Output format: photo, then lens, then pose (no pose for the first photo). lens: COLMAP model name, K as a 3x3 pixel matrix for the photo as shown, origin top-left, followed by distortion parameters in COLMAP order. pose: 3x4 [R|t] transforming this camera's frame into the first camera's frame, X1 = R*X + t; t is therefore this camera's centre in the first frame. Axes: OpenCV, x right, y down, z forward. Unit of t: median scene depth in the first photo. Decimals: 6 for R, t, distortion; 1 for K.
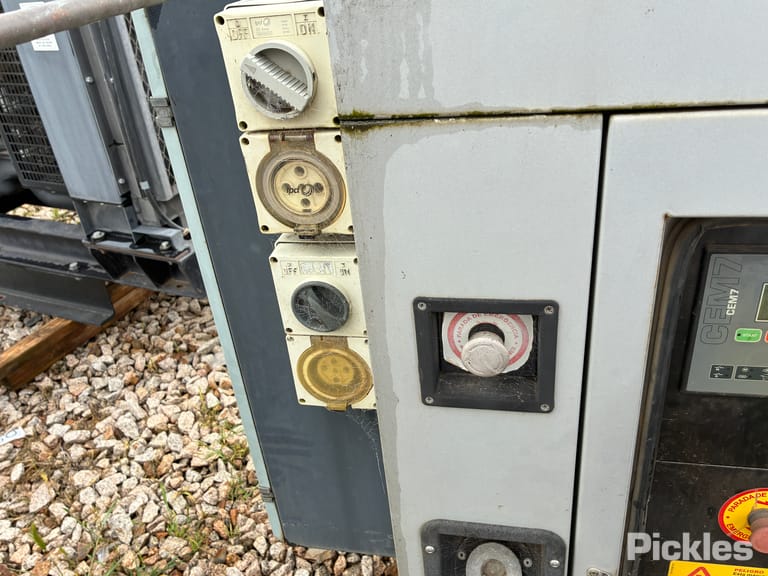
lens RADIAL K [[627.2, 0, 384.4], [0, 627.2, 284.5], [0, 0, 1]] dist [0.045130, -0.058529]
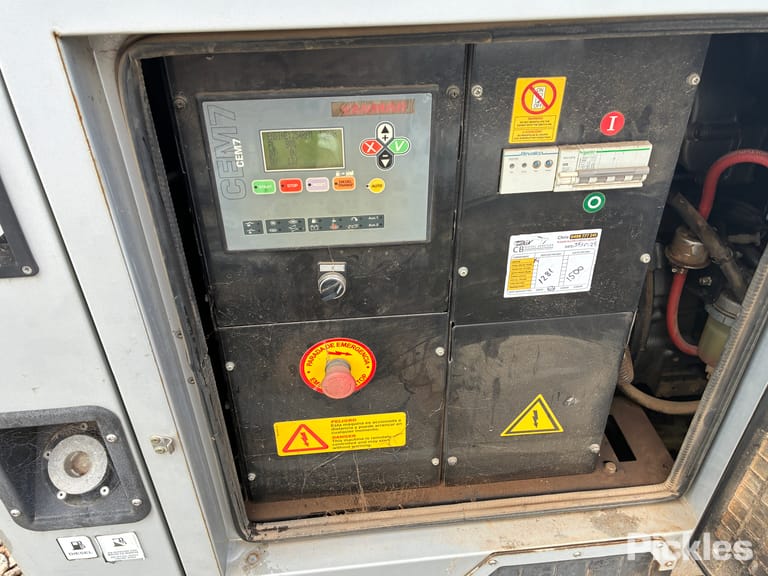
lens RADIAL K [[627.2, 0, 385.3], [0, 627.2, 284.2], [0, 0, 1]] dist [0.045130, -0.058529]
pose [[0.951825, -0.099504, 0.290048, 0.433596], [0.073647, 0.992382, 0.098766, 0.145167], [-0.297666, -0.072646, 0.951902, -0.044550]]
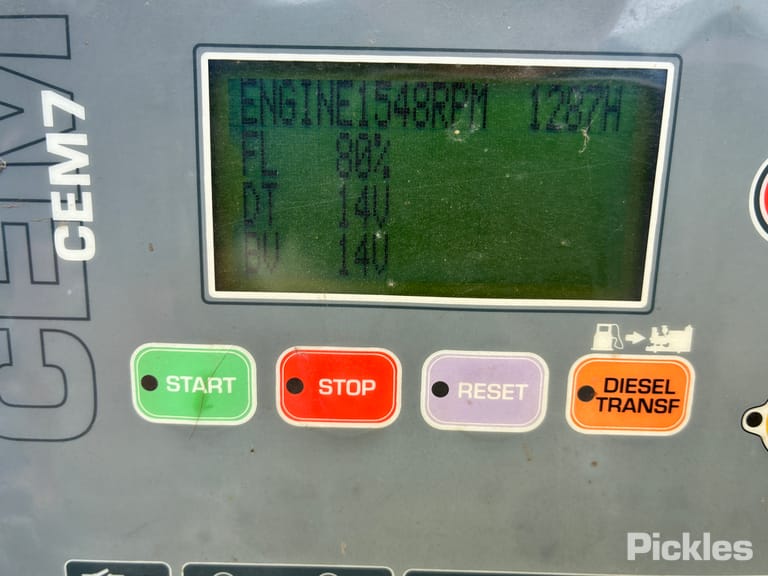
lens RADIAL K [[627.2, 0, 383.7], [0, 627.2, 288.0], [0, 0, 1]] dist [0.045130, -0.058529]
pose [[0.974259, 0.073913, 0.212968, 0.566548], [-0.002830, 0.948656, -0.316296, 0.108287], [-0.225412, 0.307552, 0.924446, 0.773361]]
